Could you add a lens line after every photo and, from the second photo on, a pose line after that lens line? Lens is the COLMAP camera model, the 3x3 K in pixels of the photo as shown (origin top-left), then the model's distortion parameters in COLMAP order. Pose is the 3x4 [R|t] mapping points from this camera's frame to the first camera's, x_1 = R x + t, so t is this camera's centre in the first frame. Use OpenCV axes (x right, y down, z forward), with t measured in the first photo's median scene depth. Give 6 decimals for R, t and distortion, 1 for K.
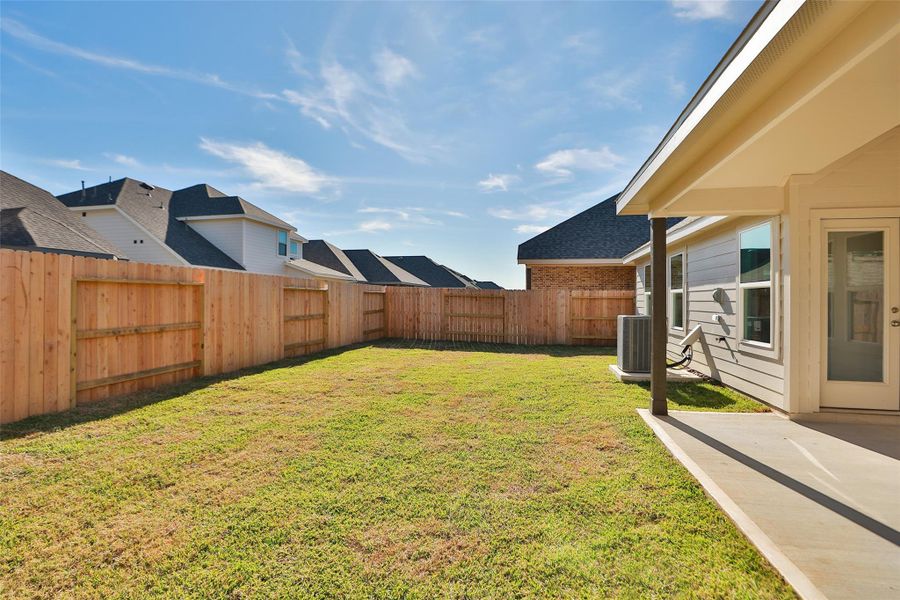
lens RADIAL K [[431.6, 0, 450.0], [0, 431.6, 300.0], [0, 0, 1]] dist [-0.029447, 0.000597]
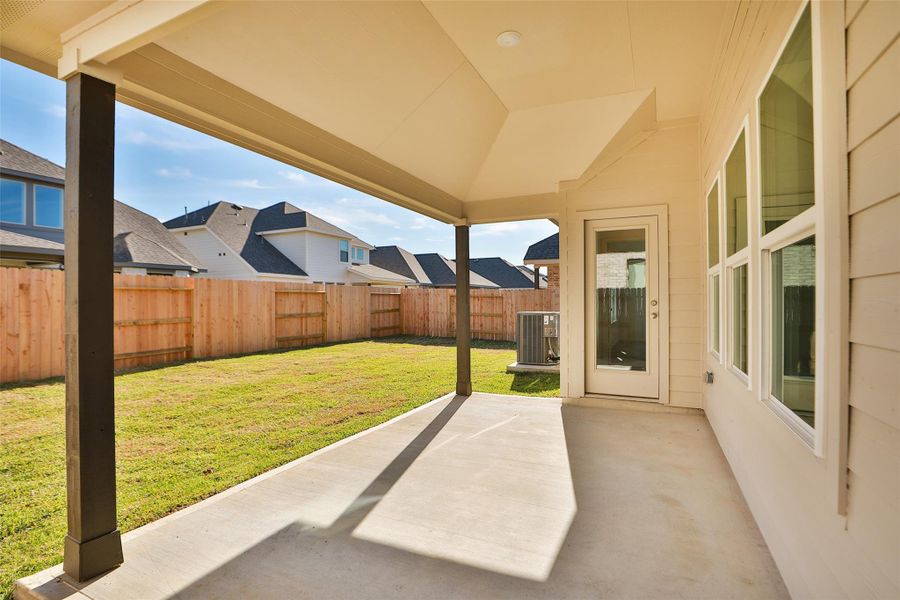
lens RADIAL K [[431.6, 0, 450.0], [0, 431.6, 300.0], [0, 0, 1]] dist [-0.029447, 0.000597]
pose [[0.972876, -0.009447, -0.231134, 0.239447], [0.008838, 0.999954, -0.003672, 0.004082], [0.231159, 0.001530, 0.972915, -0.051643]]
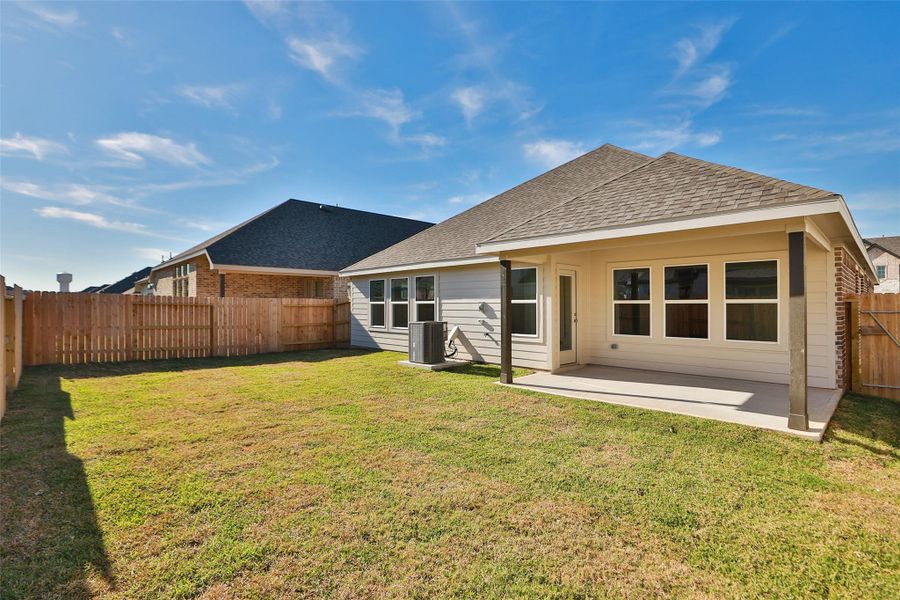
lens RADIAL K [[418.1, 0, 450.0], [0, 418.1, 300.0], [0, 0, 1]] dist [-0.041634, 0.000436]
pose [[0.561243, 0.006422, 0.827626, -0.305151], [0.001149, 0.999963, -0.008539, -0.009782], [-0.827650, 0.005743, 0.561215, 0.101648]]
